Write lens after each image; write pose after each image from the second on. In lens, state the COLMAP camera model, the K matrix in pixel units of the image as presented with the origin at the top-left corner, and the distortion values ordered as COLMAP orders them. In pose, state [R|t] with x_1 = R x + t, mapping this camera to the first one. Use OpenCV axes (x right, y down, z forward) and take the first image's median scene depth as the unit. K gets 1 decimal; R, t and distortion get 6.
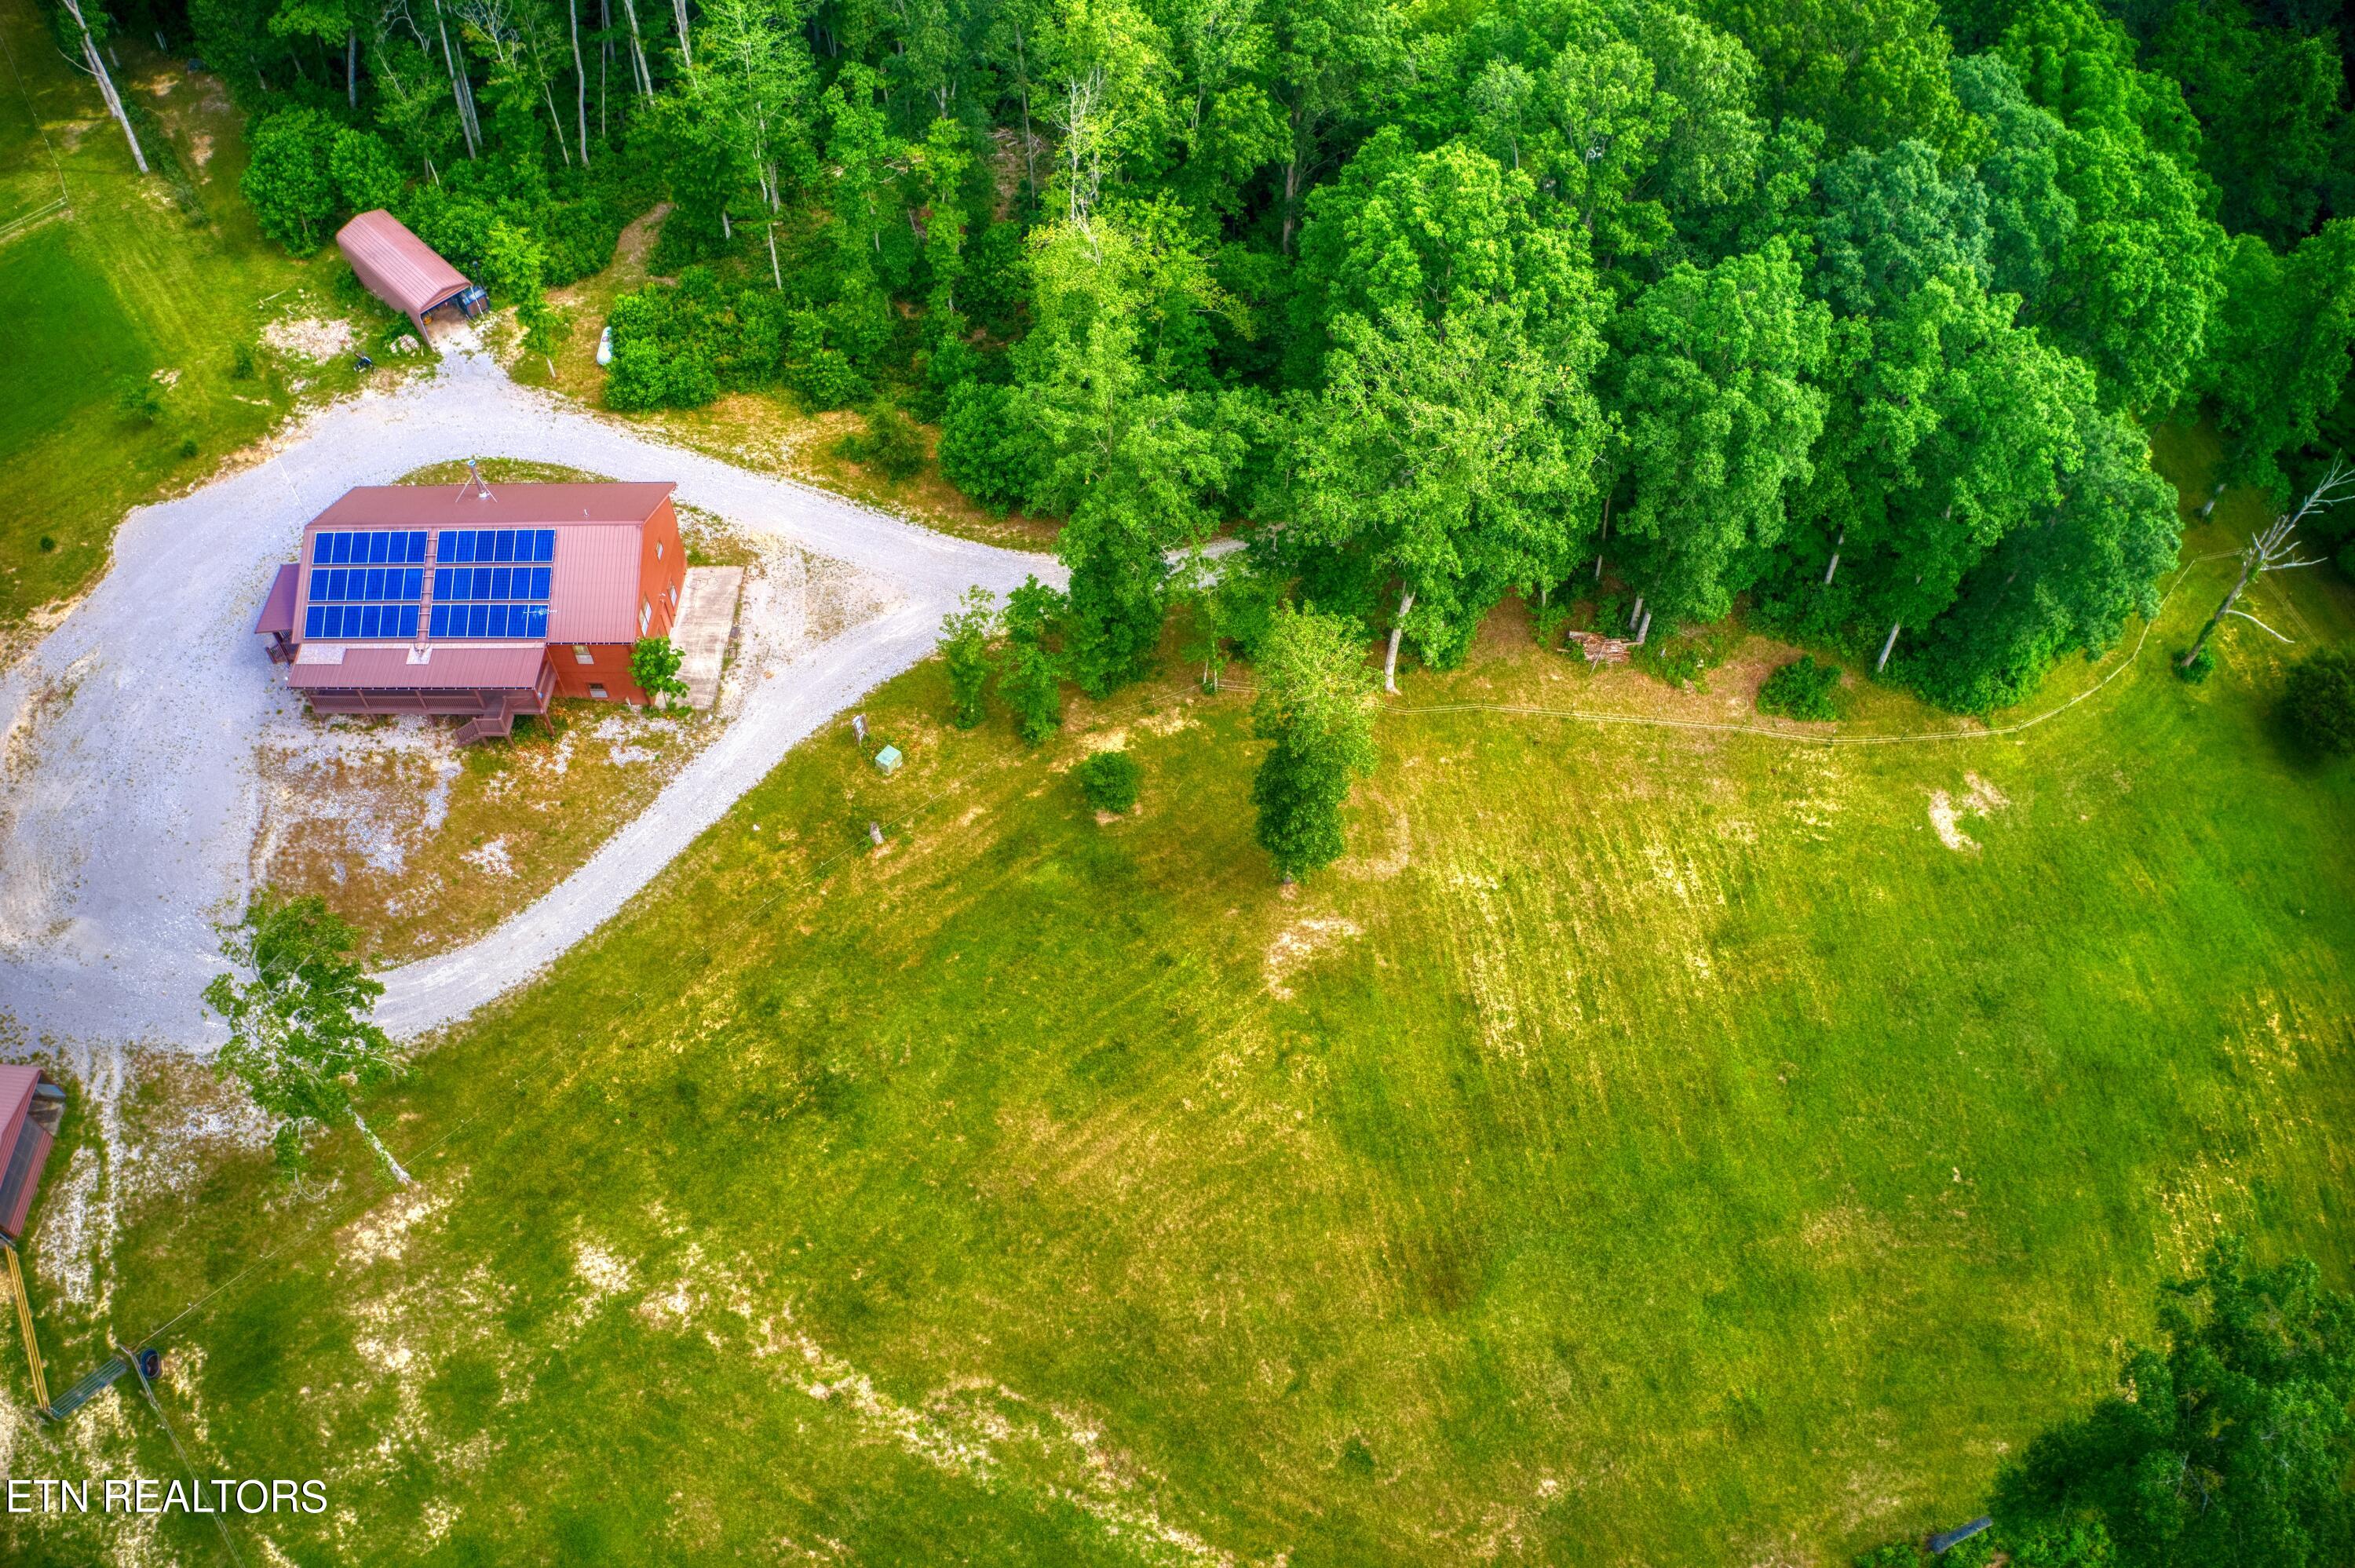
lens RADIAL K [[1853.0, 0, 1186.4], [0, 1853.0, 770.8], [0, 0, 1]] dist [-0.193029, 0.023087]
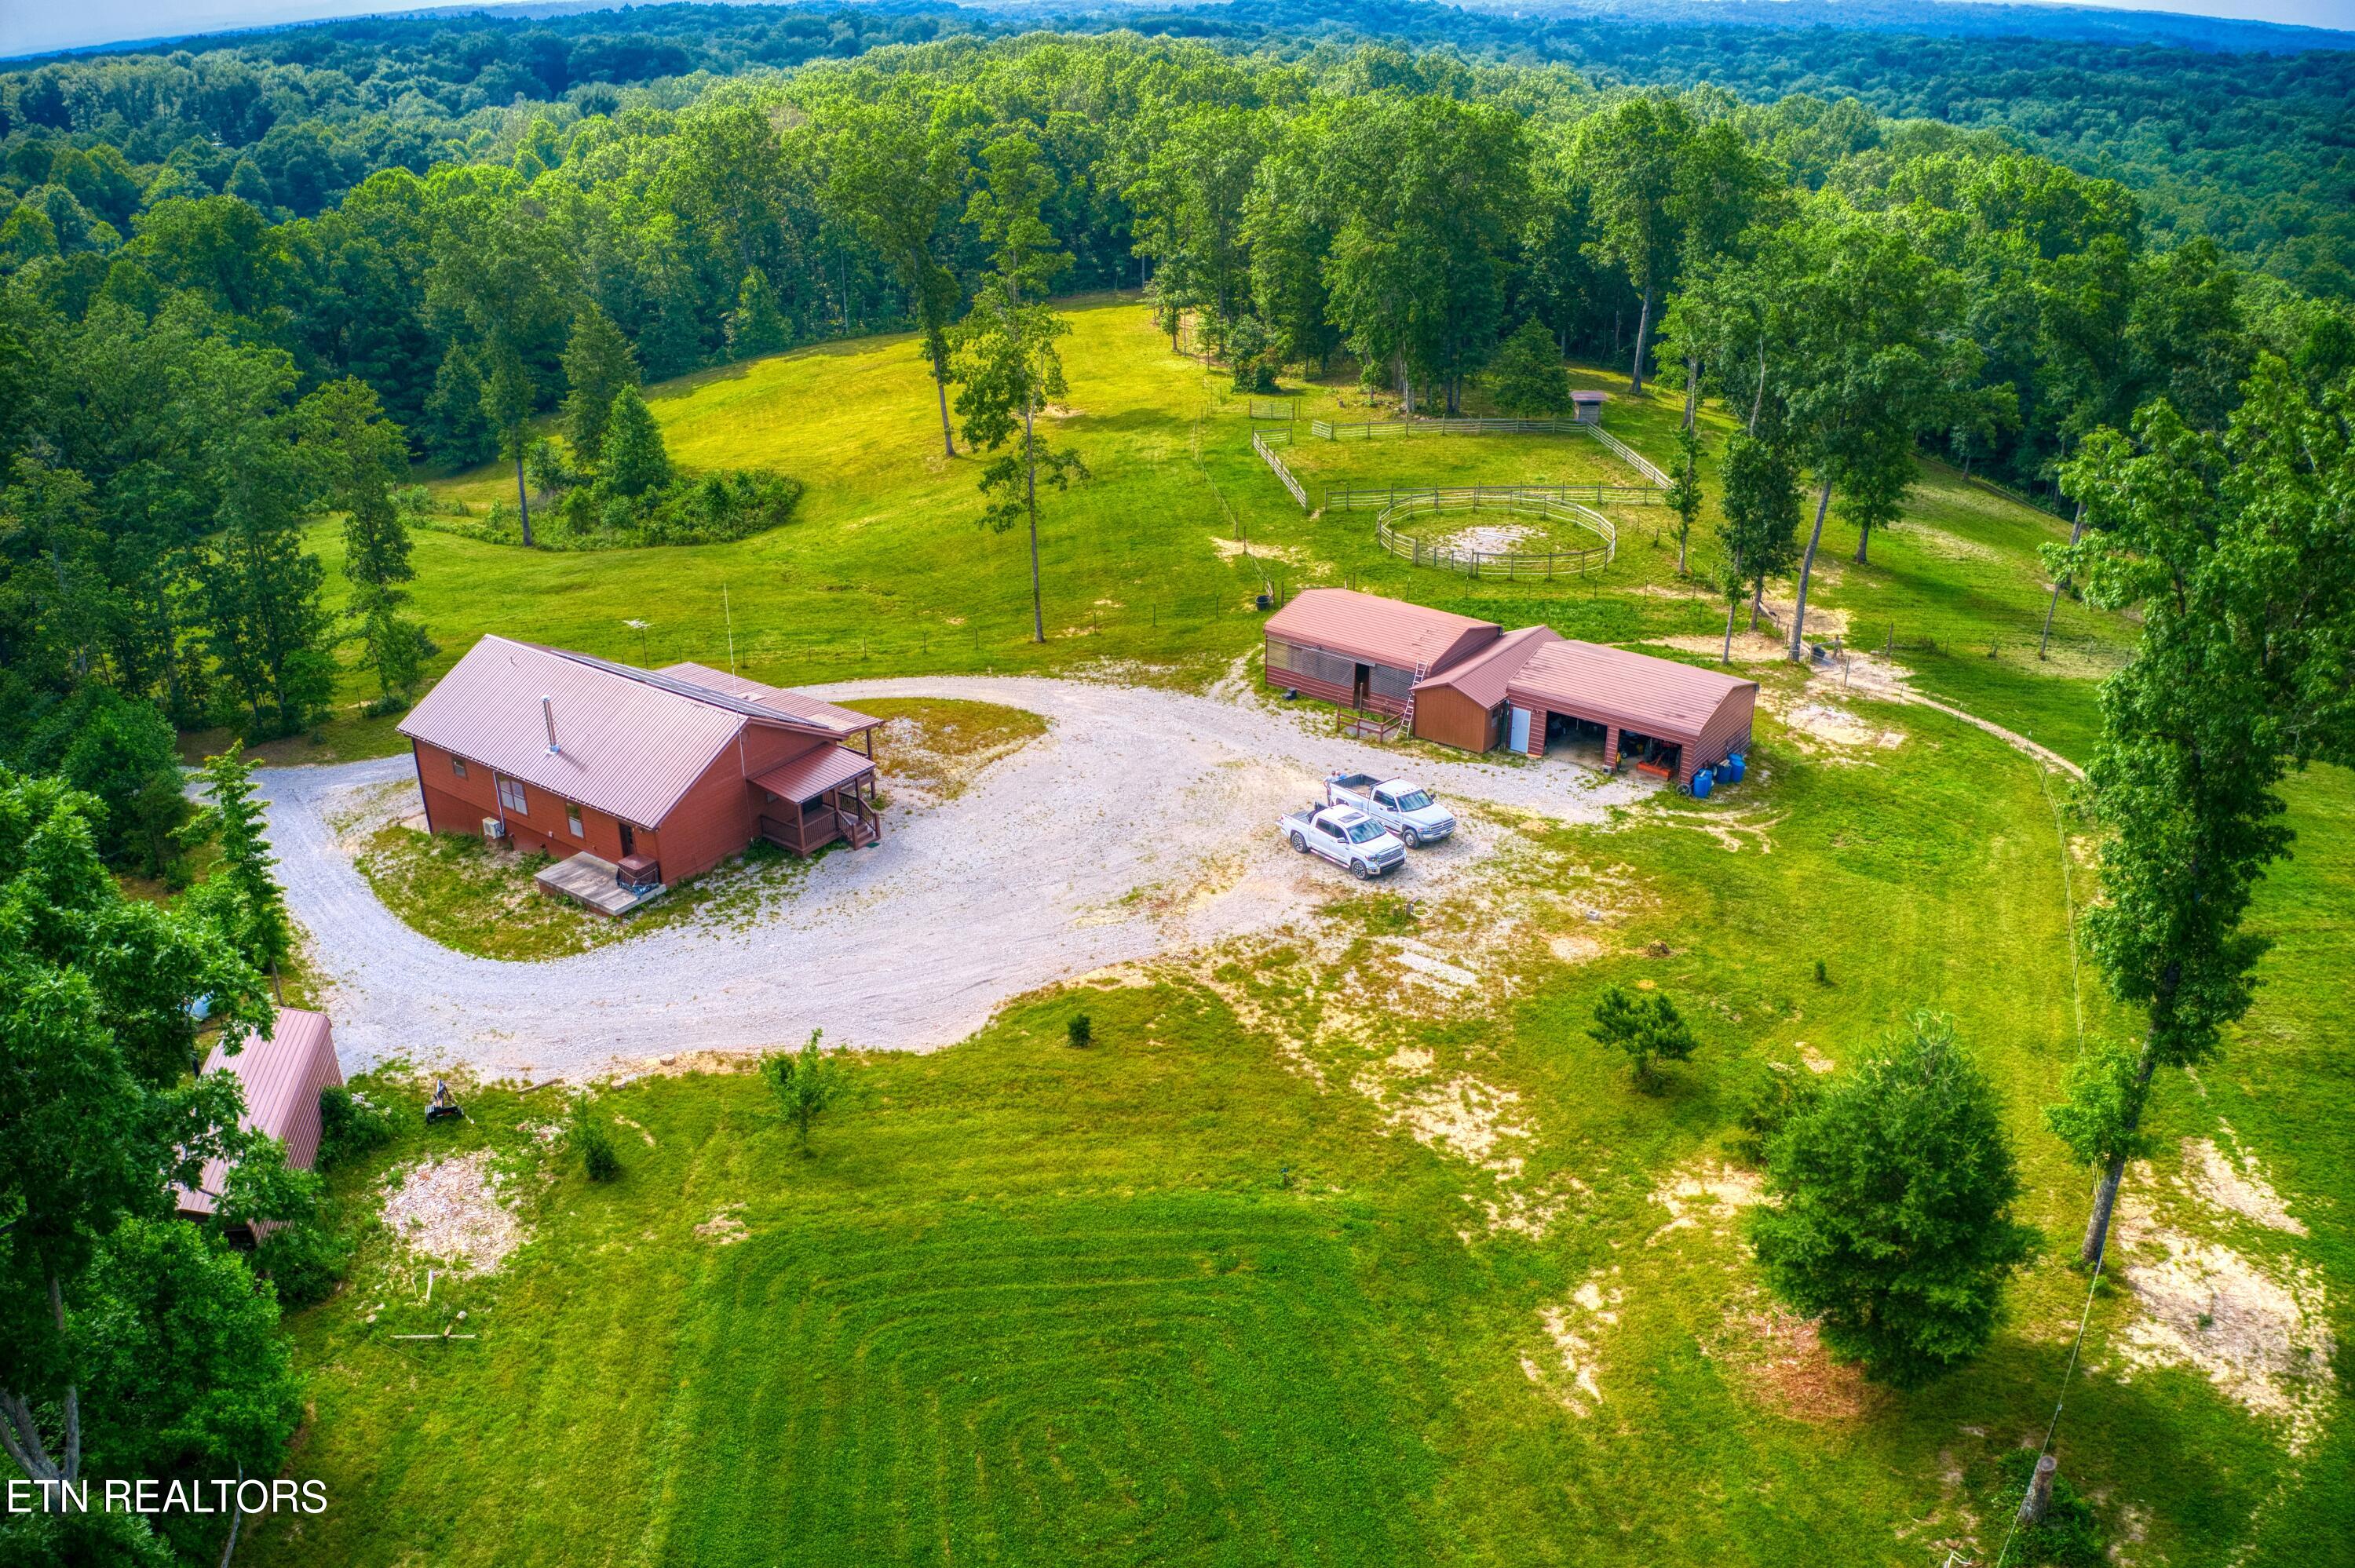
lens RADIAL K [[1853.0, 0, 1167.3], [0, 1853.0, 785.6], [0, 0, 1]] dist [-0.193029, 0.023087]
pose [[-0.821577, -0.228236, 0.522417, -1.097559], [0.466059, 0.258859, 0.846038, -0.743720], [-0.328329, 0.938563, -0.106301, 1.057830]]
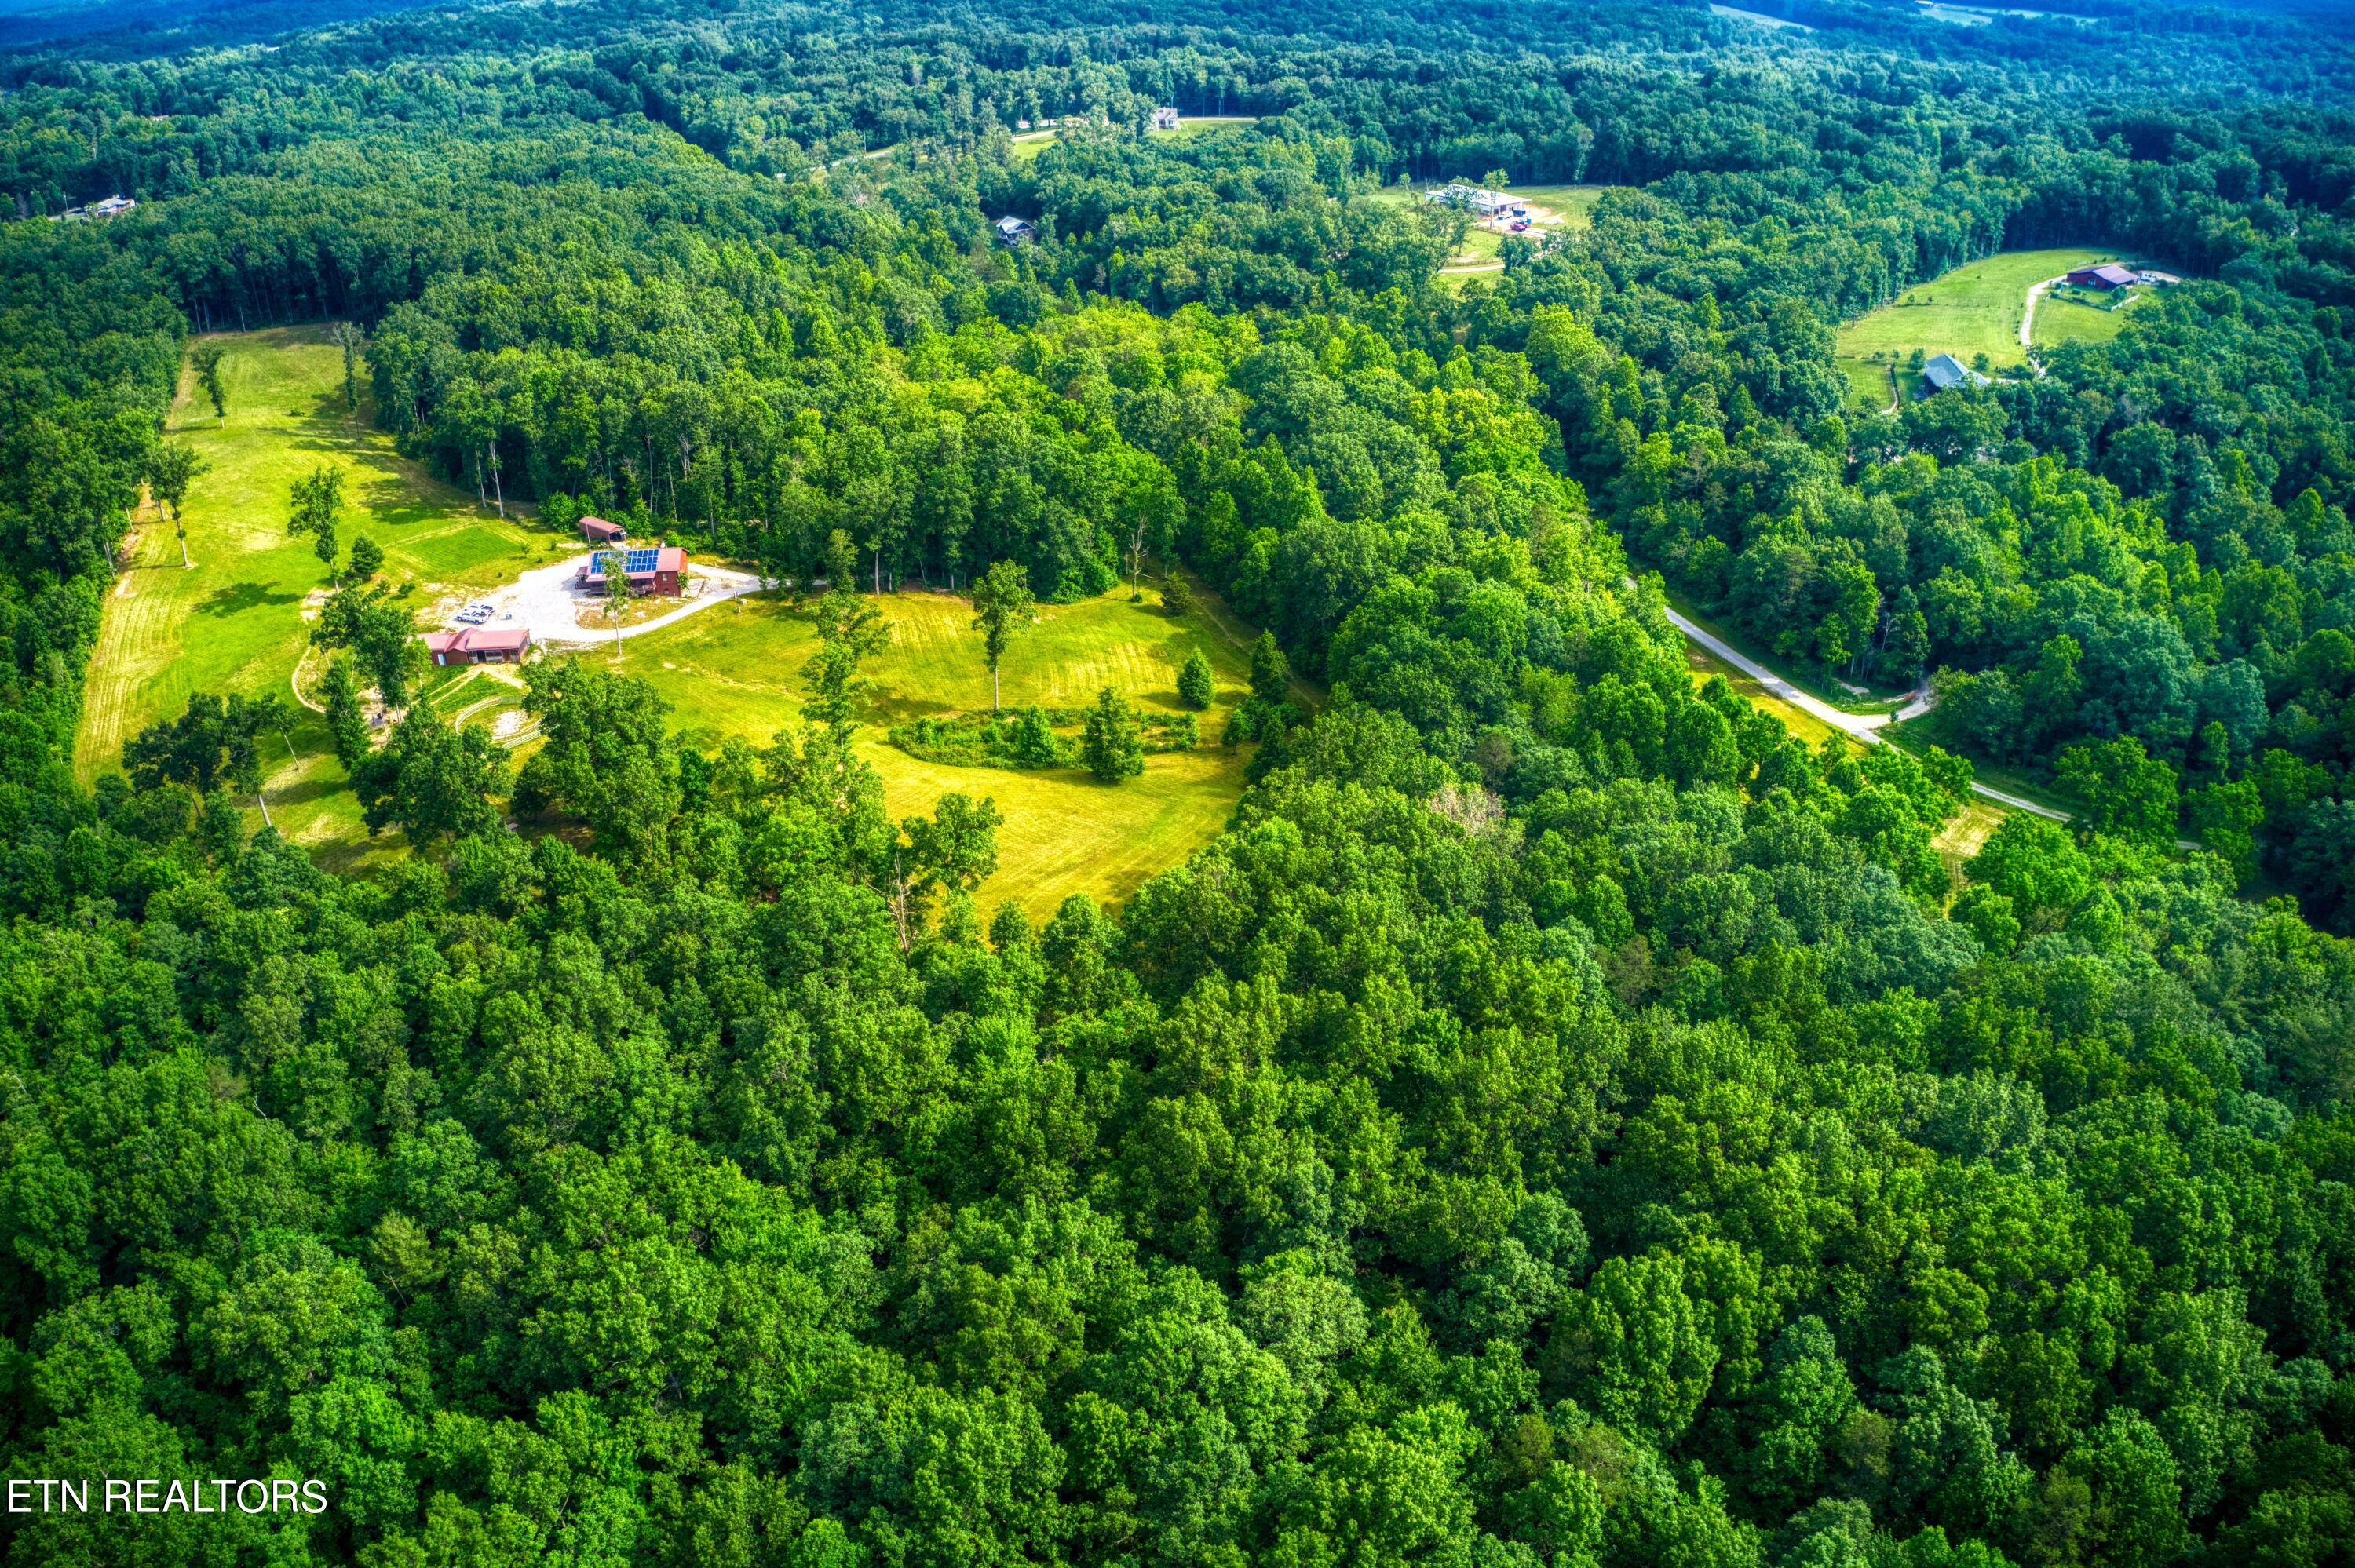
lens RADIAL K [[1853.0, 0, 1169.3], [0, 1853.0, 794.3], [0, 0, 1]] dist [-0.193029, 0.023087]
pose [[0.996185, -0.049530, 0.071845, 0.445651], [0.075867, 0.898388, -0.432600, 2.141587], [-0.043117, 0.436401, 0.898719, -2.372646]]
